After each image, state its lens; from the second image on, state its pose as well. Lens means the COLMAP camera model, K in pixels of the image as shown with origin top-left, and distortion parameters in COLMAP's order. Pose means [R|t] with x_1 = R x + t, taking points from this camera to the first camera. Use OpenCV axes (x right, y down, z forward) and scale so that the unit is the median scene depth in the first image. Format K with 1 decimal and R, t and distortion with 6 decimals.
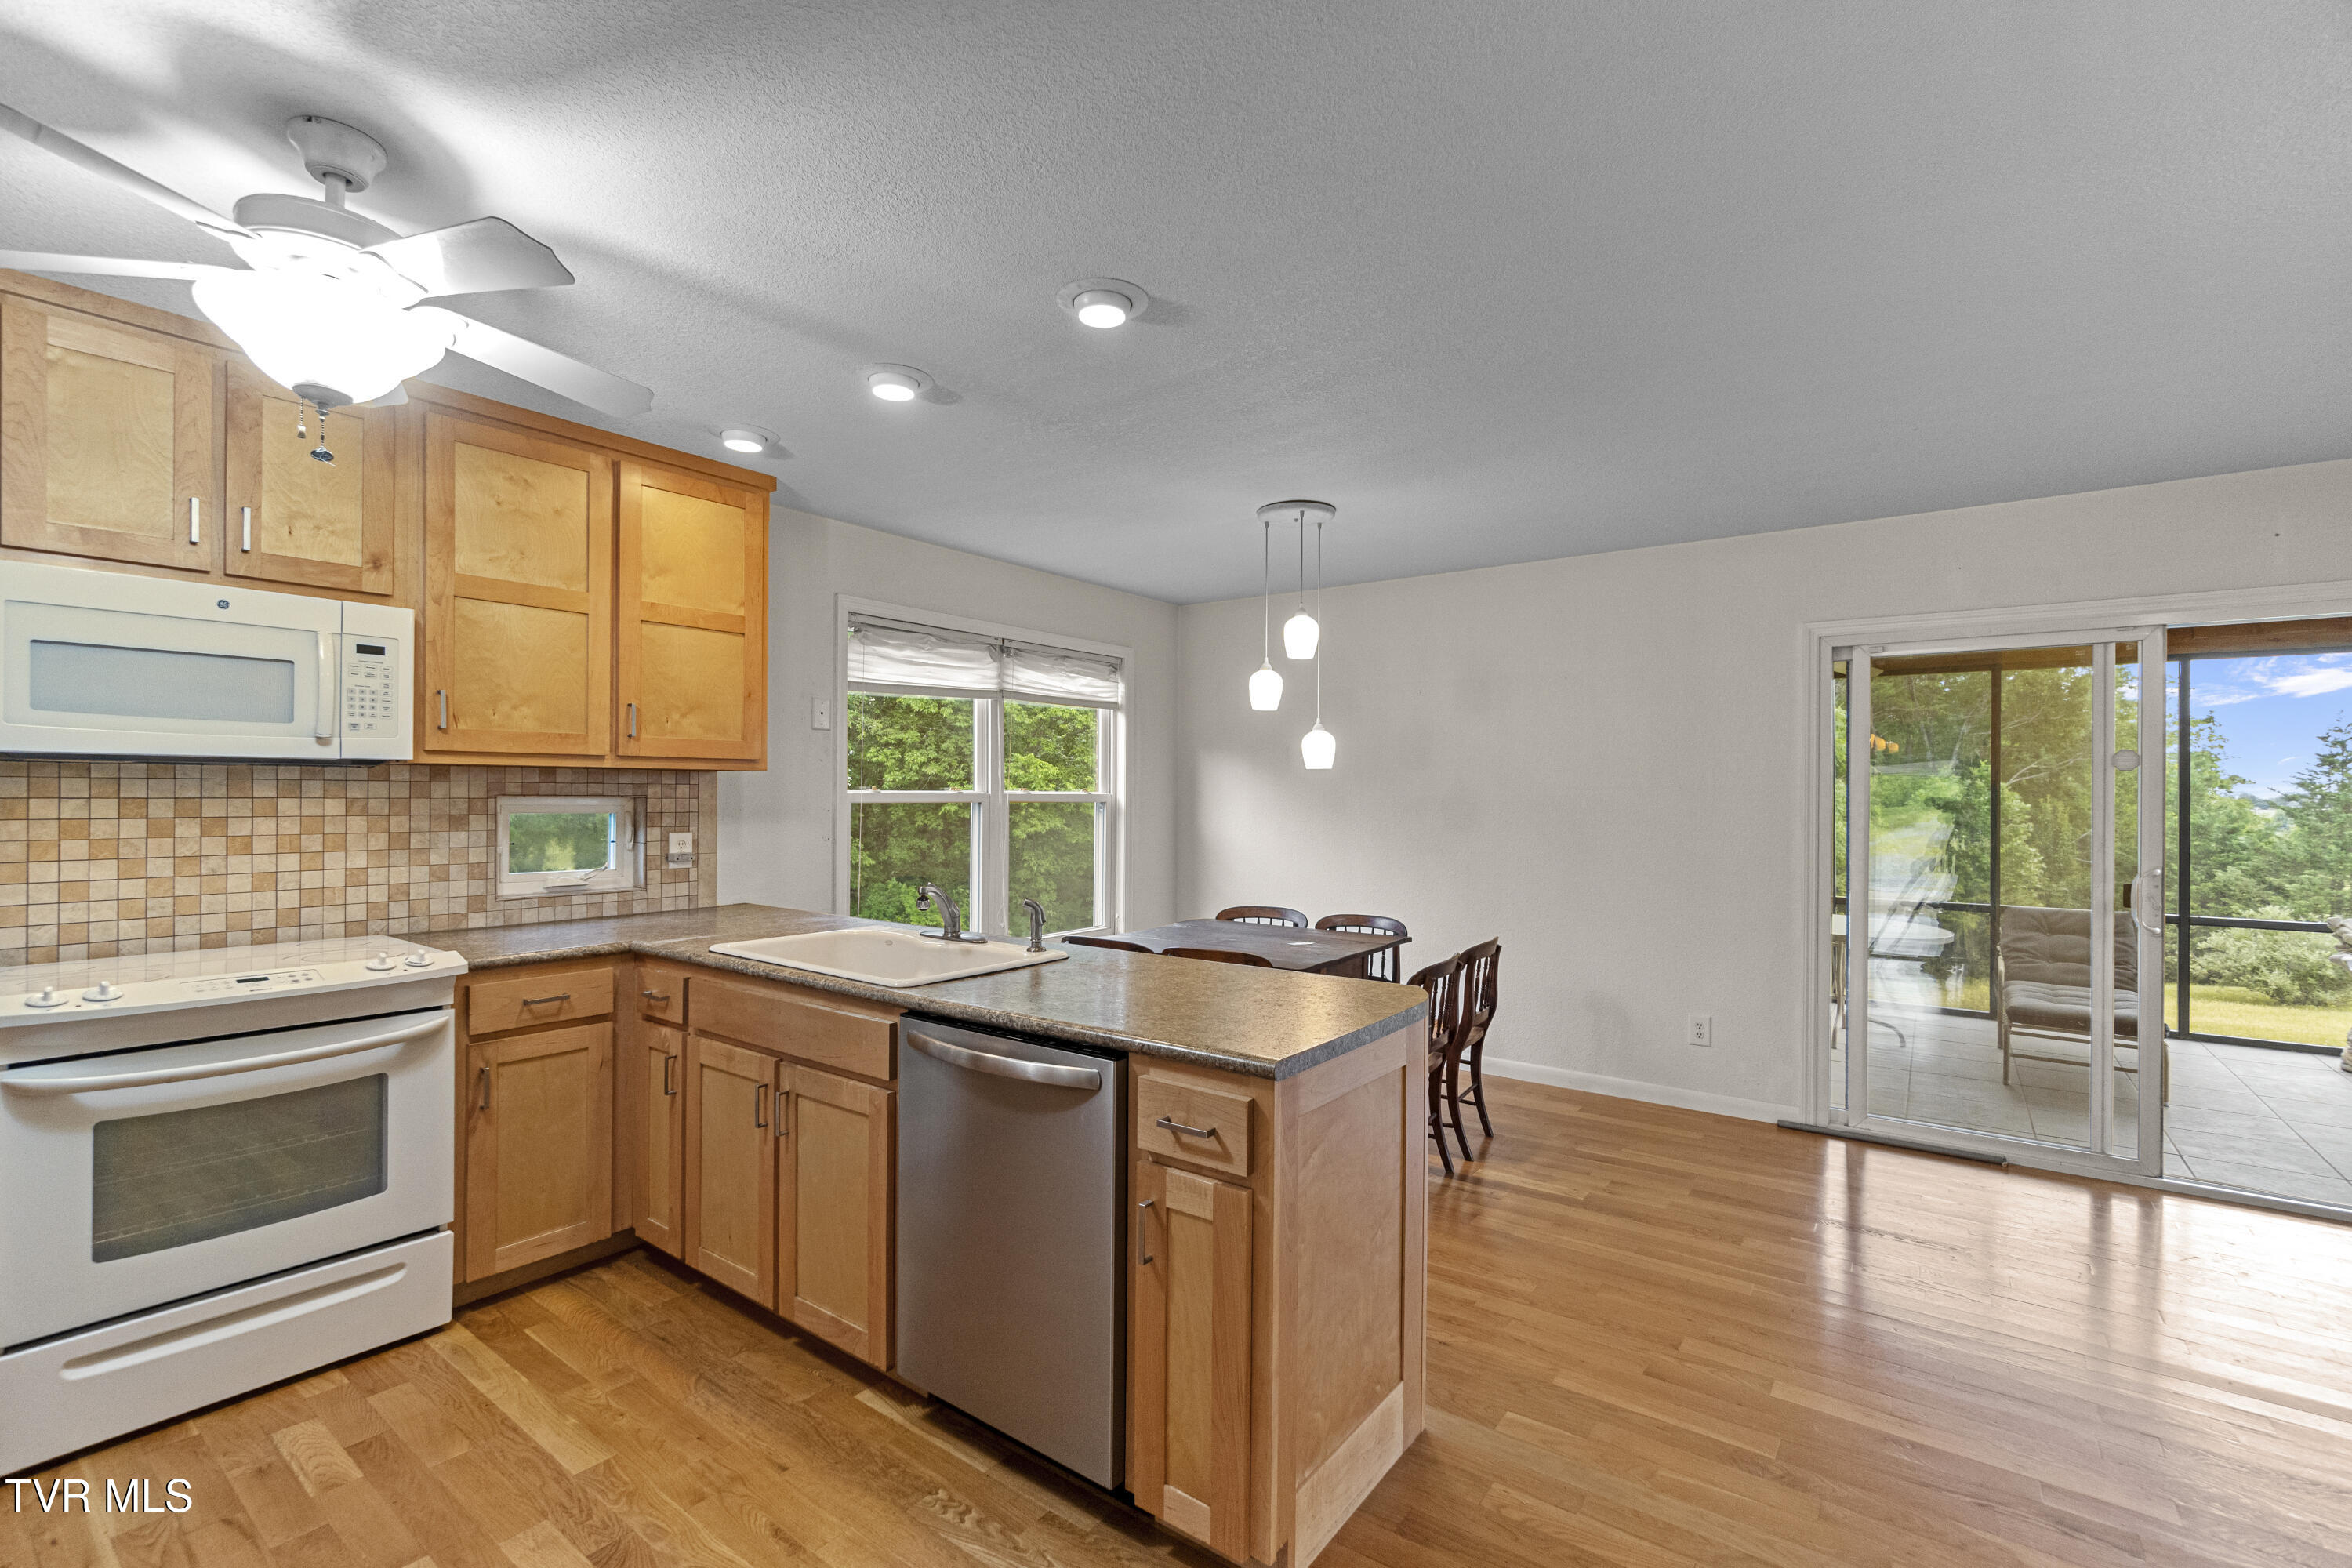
lens RADIAL K [[1021.2, 0, 1171.3], [0, 1021.2, 796.1], [0, 0, 1]] dist [-0.002069, -0.000353]
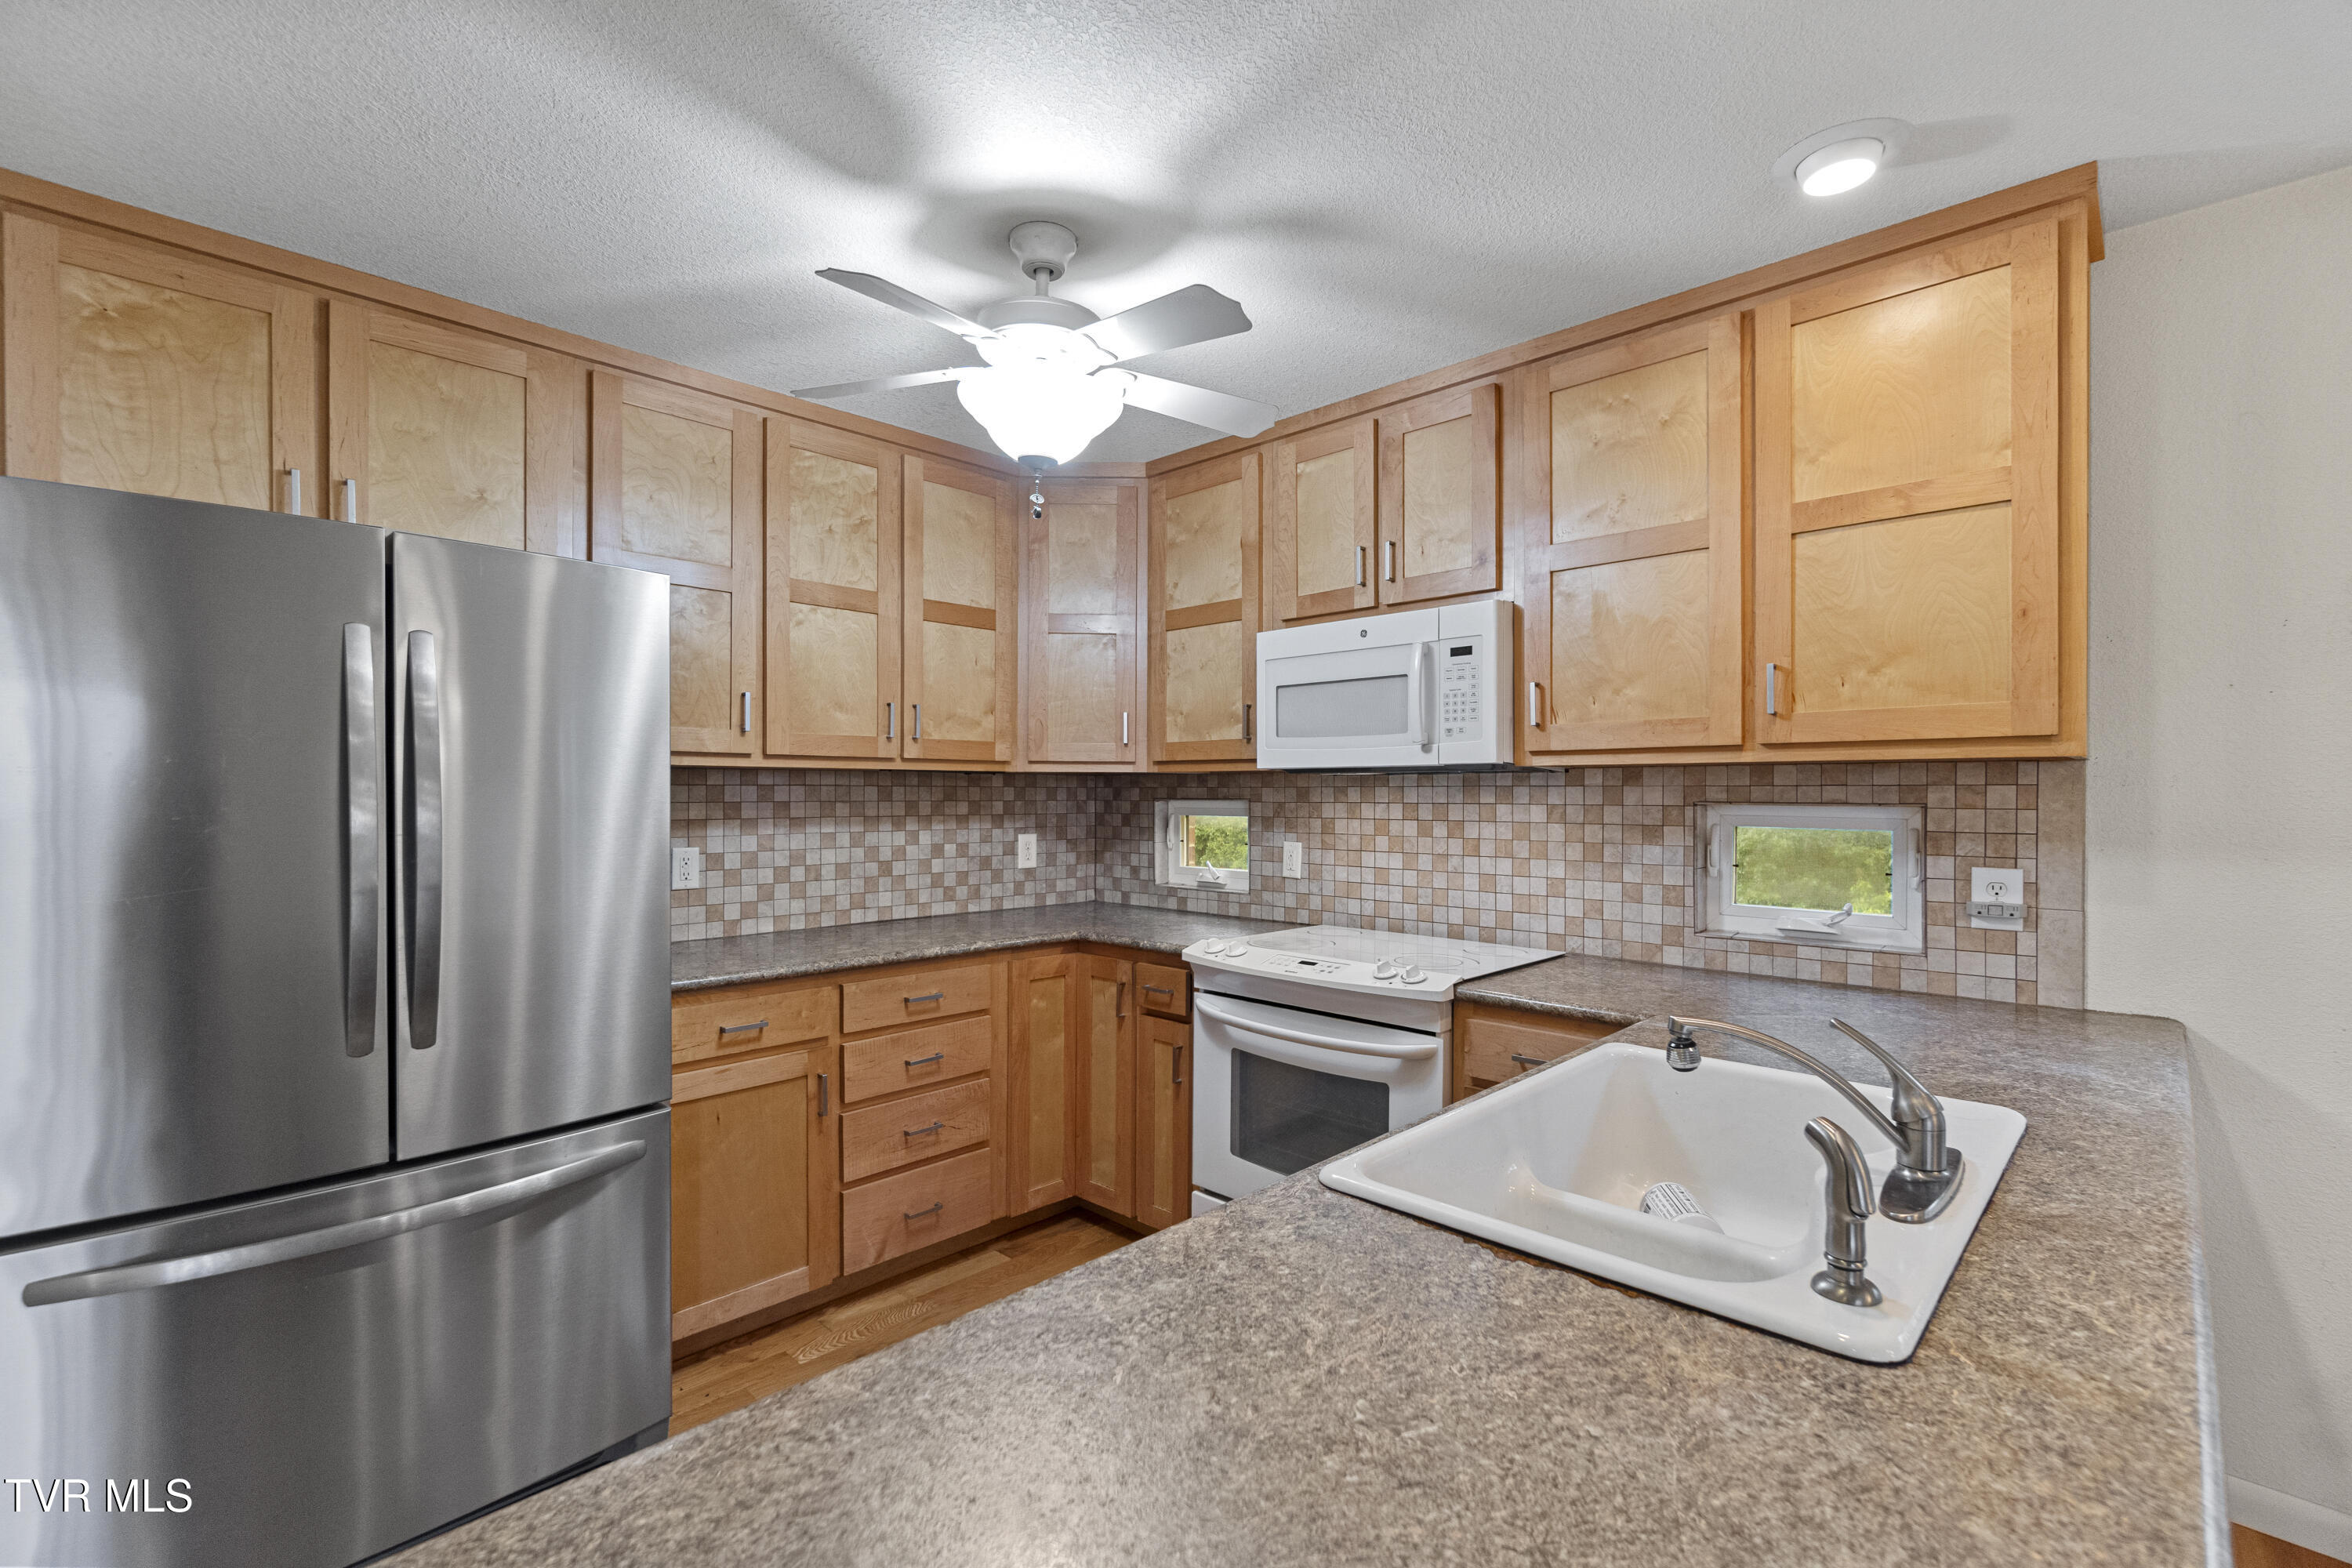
lens RADIAL K [[1021.2, 0, 1171.3], [0, 1021.2, 796.1], [0, 0, 1]] dist [-0.002069, -0.000353]
pose [[-0.120321, -0.005077, -0.992722, 0.186600], [-0.006853, 0.999967, -0.004284, 0.000538], [0.992711, 0.006288, -0.120352, 0.739009]]
